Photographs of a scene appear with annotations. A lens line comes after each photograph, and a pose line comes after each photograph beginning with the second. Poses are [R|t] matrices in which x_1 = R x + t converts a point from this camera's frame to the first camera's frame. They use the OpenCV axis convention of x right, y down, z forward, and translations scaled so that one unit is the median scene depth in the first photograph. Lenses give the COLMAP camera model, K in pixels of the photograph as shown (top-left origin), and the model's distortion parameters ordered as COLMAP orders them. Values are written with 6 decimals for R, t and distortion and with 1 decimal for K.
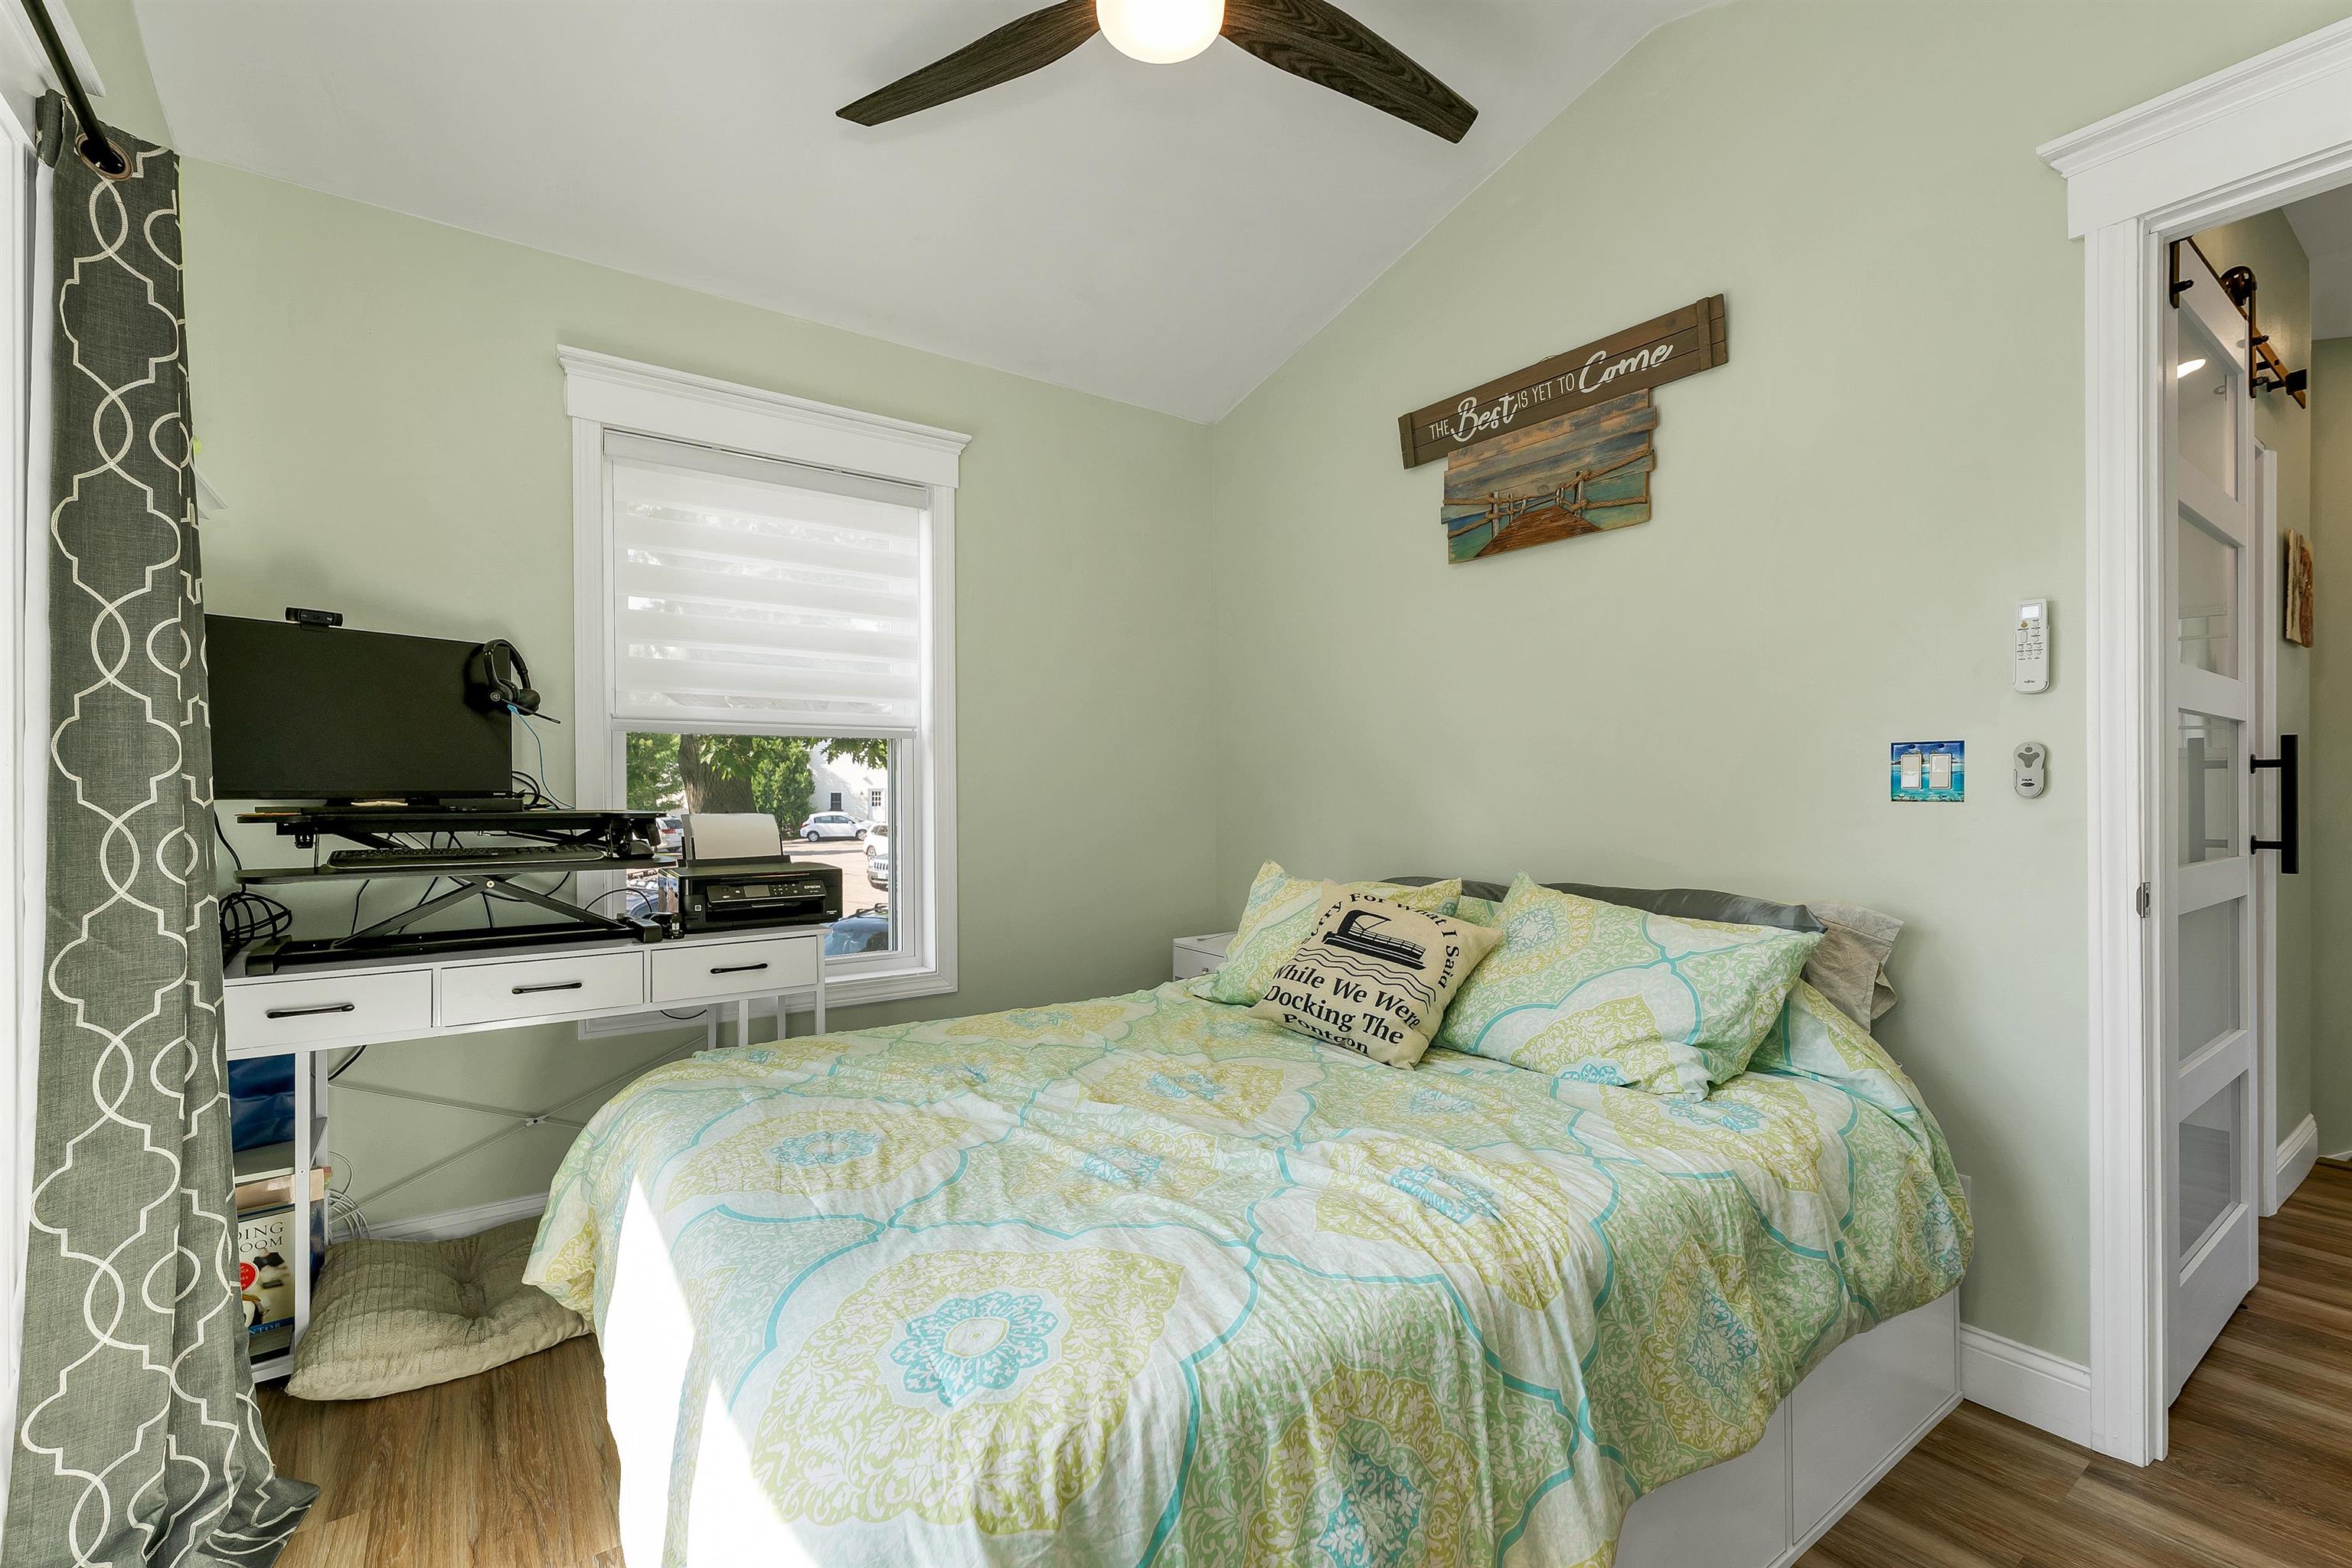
lens RADIAL K [[982.2, 0, 1173.8], [0, 982.2, 797.4], [0, 0, 1]] dist [-0.000170, 0.000101]
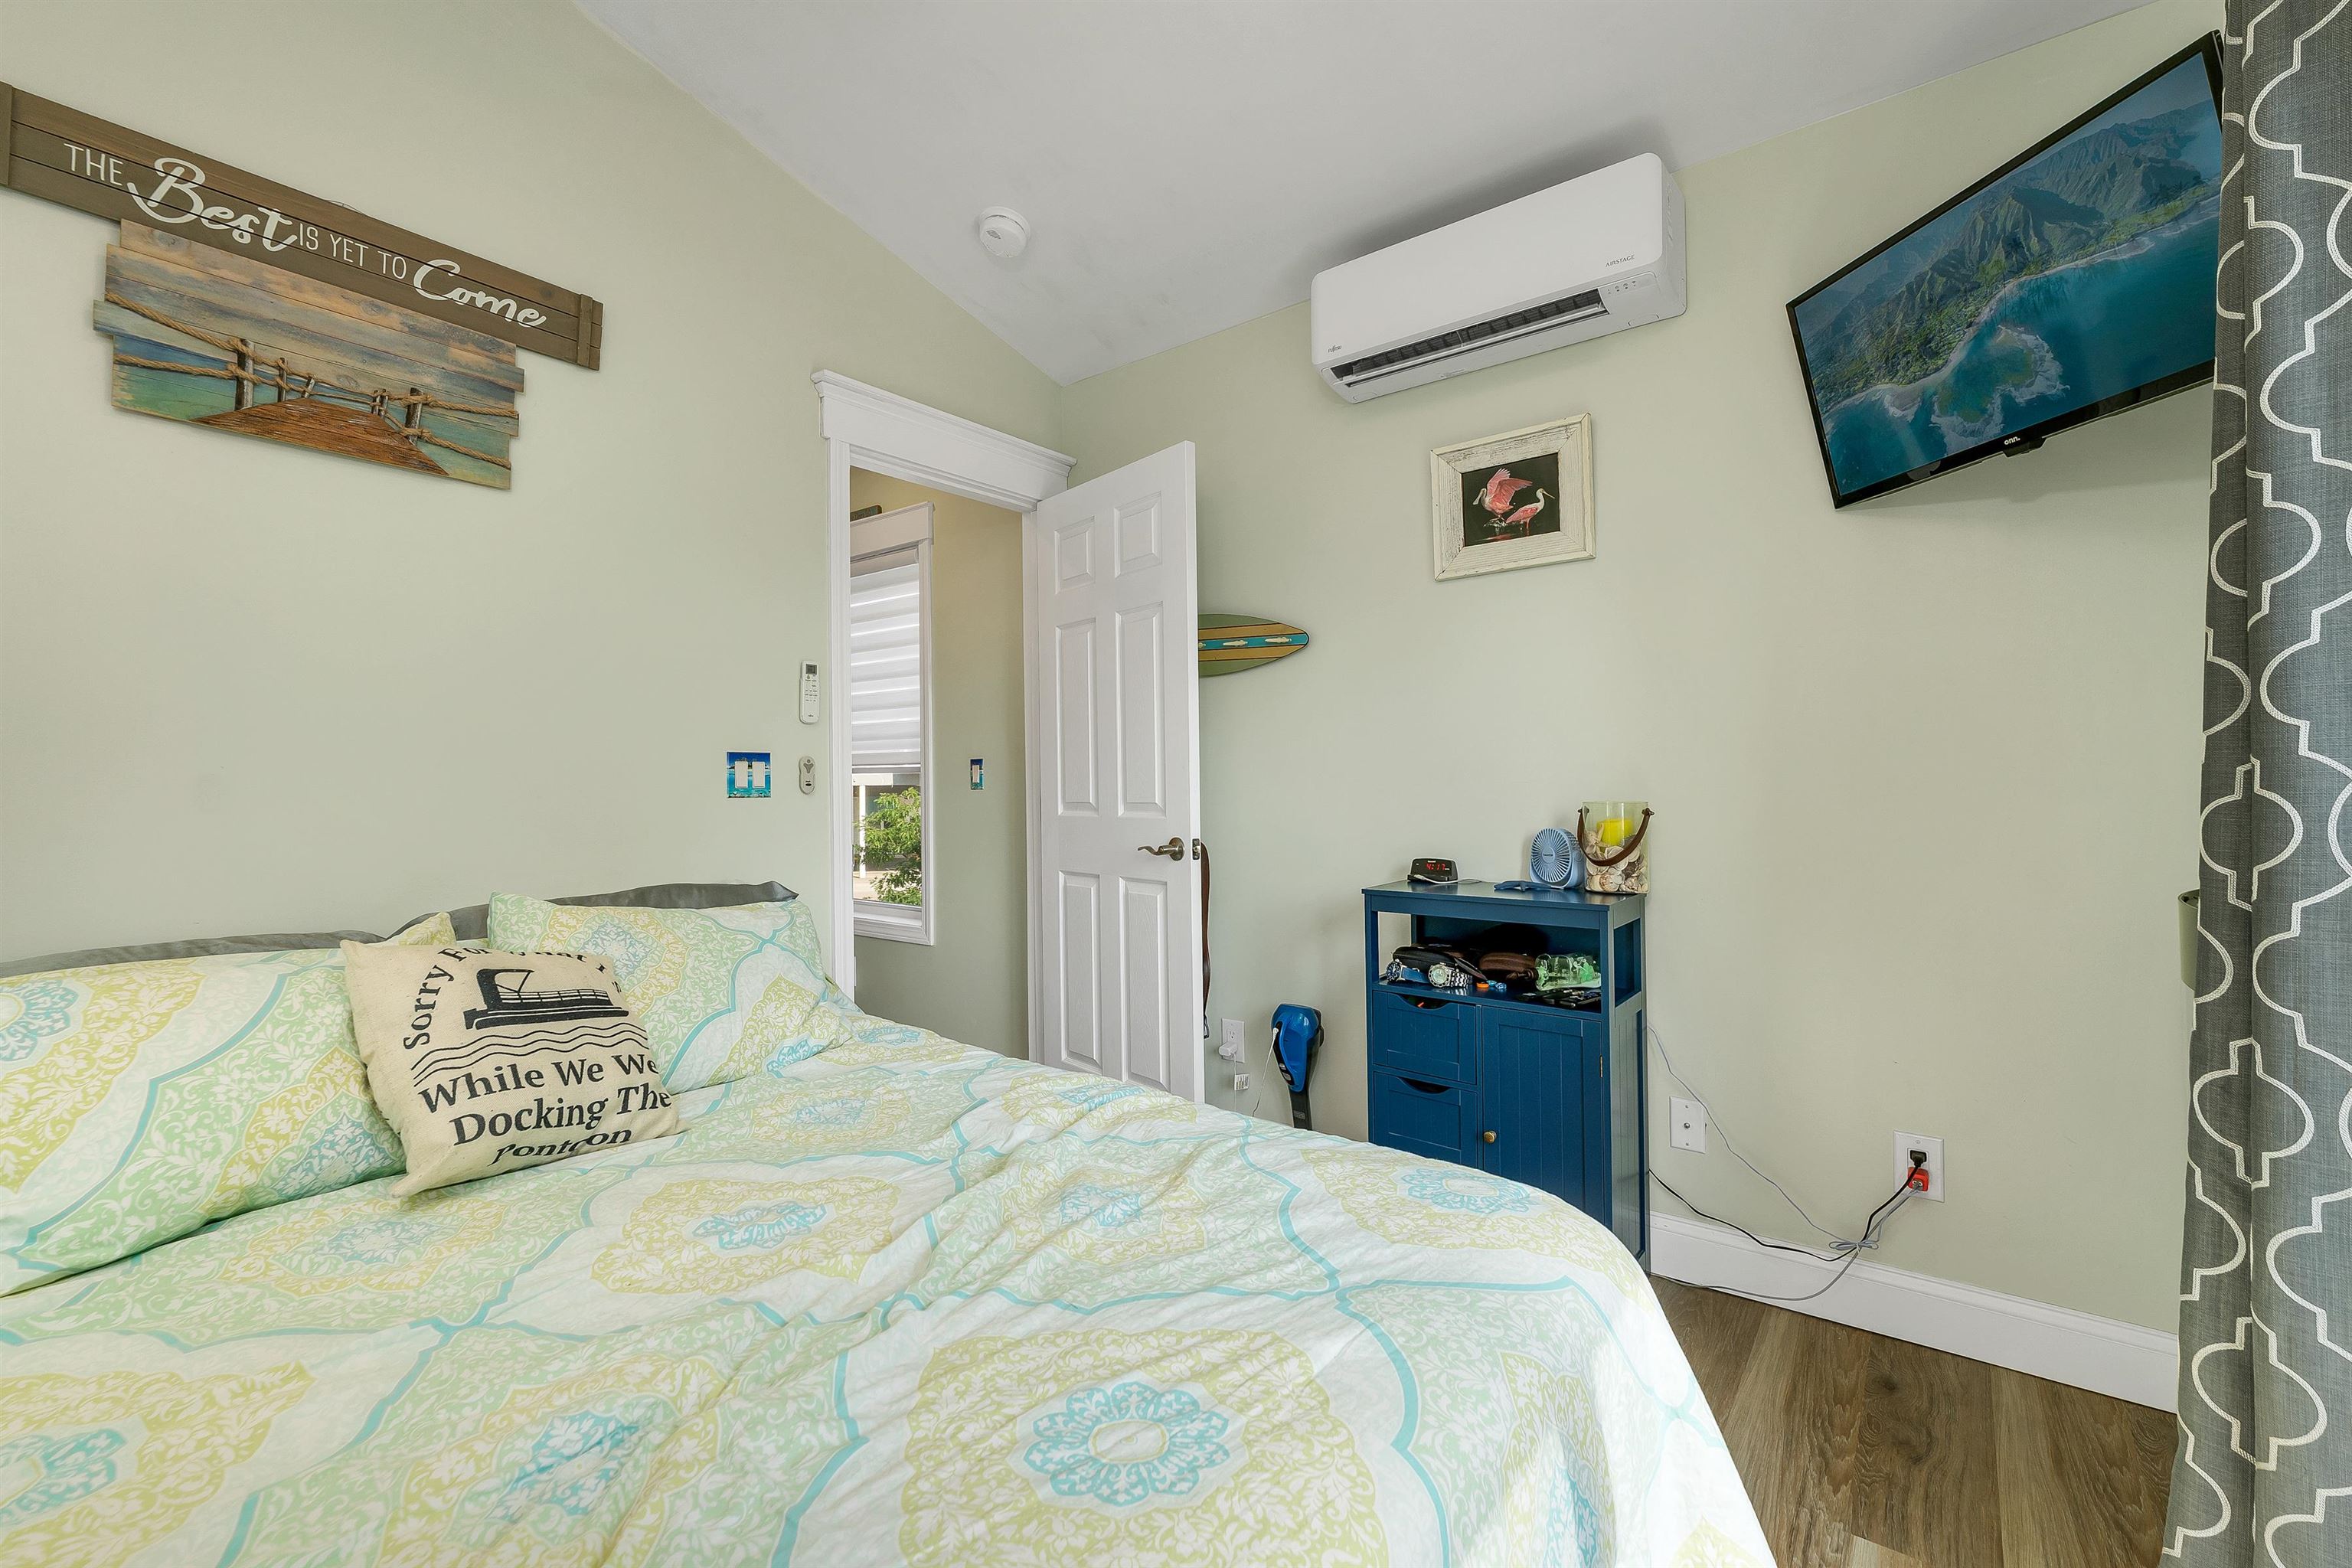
lens RADIAL K [[991.8, 0, 1147.7], [0, 991.8, 767.2], [0, 0, 1]] dist [0.000164, -0.000017]
pose [[-0.268455, 0.023203, 0.963013, -0.608057], [0.017680, 0.999660, -0.019157, -0.001190], [-0.963130, 0.011883, -0.268774, 0.776453]]
